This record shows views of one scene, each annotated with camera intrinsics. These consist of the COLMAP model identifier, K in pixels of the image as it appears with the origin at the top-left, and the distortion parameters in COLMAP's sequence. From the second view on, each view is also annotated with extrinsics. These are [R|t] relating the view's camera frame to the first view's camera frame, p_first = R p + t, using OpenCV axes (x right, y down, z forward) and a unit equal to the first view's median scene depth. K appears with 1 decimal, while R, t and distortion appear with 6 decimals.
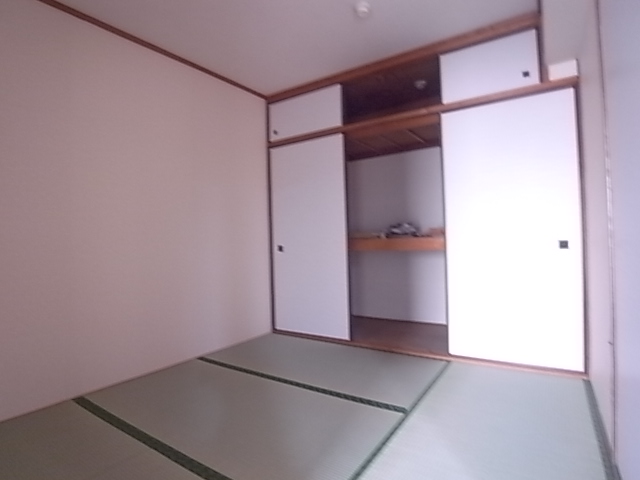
lens RADIAL K [[353.8, 0, 320.0], [0, 353.8, 240.0], [0, 0, 1]] dist [-0.018185, 0.000550]
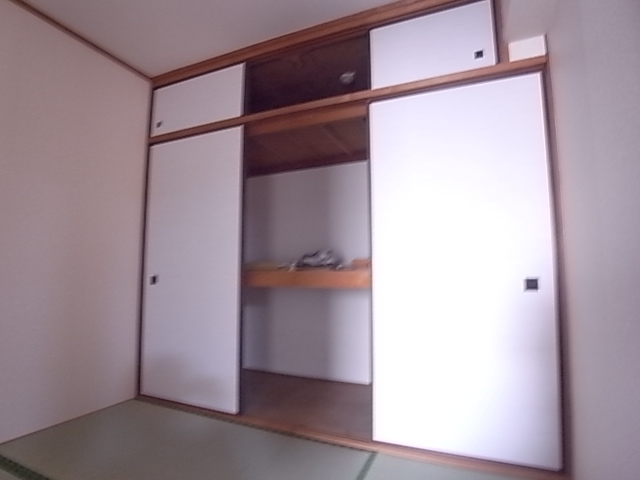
lens RADIAL K [[353.8, 0, 320.0], [0, 353.8, 240.0], [0, 0, 1]] dist [-0.018185, 0.000550]
pose [[0.980525, 0.053164, 0.189061, 0.097627], [-0.034058, 0.994108, -0.102909, 0.007803], [-0.193418, 0.094466, 0.976558, 0.268792]]
